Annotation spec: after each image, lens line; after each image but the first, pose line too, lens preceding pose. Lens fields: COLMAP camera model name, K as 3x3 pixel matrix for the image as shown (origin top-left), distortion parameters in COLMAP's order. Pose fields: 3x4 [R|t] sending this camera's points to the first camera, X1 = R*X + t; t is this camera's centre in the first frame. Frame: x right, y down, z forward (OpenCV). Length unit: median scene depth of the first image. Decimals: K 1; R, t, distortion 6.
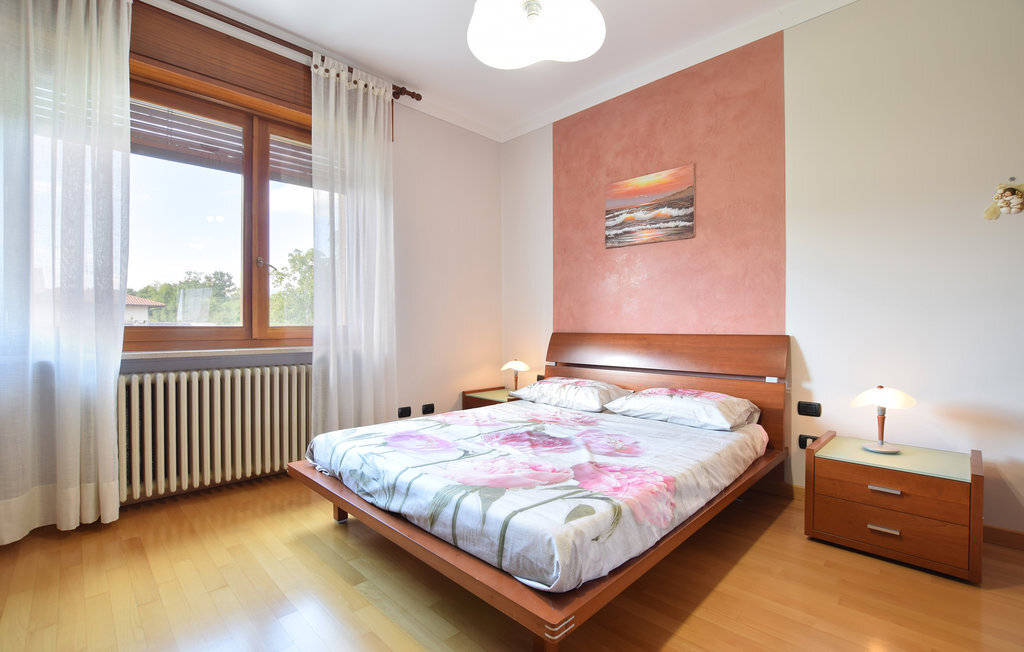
lens RADIAL K [[456.0, 0, 511.5], [0, 456.0, 323.2], [0, 0, 1]] dist [-0.019965, 0.000378]
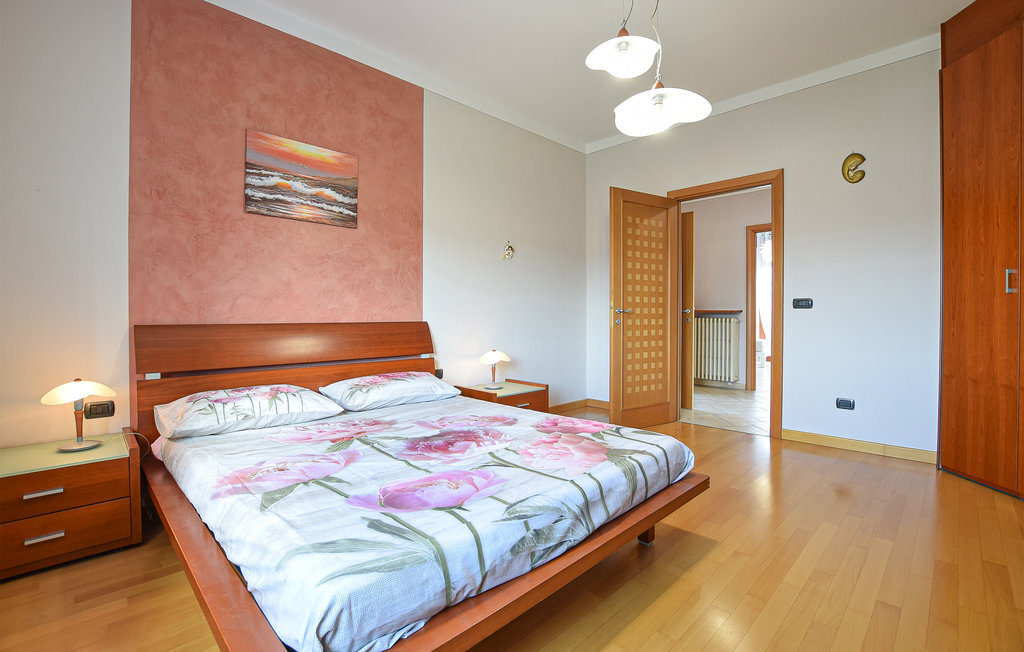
lens RADIAL K [[450.9, 0, 511.3], [0, 450.9, 318.3], [0, 0, 1]] dist [-0.027130, 0.000029]
pose [[0.010661, -0.007065, 0.999918, -0.633527], [-0.004711, 0.999964, 0.007115, 0.005989], [-0.999932, -0.004786, 0.010627, 0.658577]]
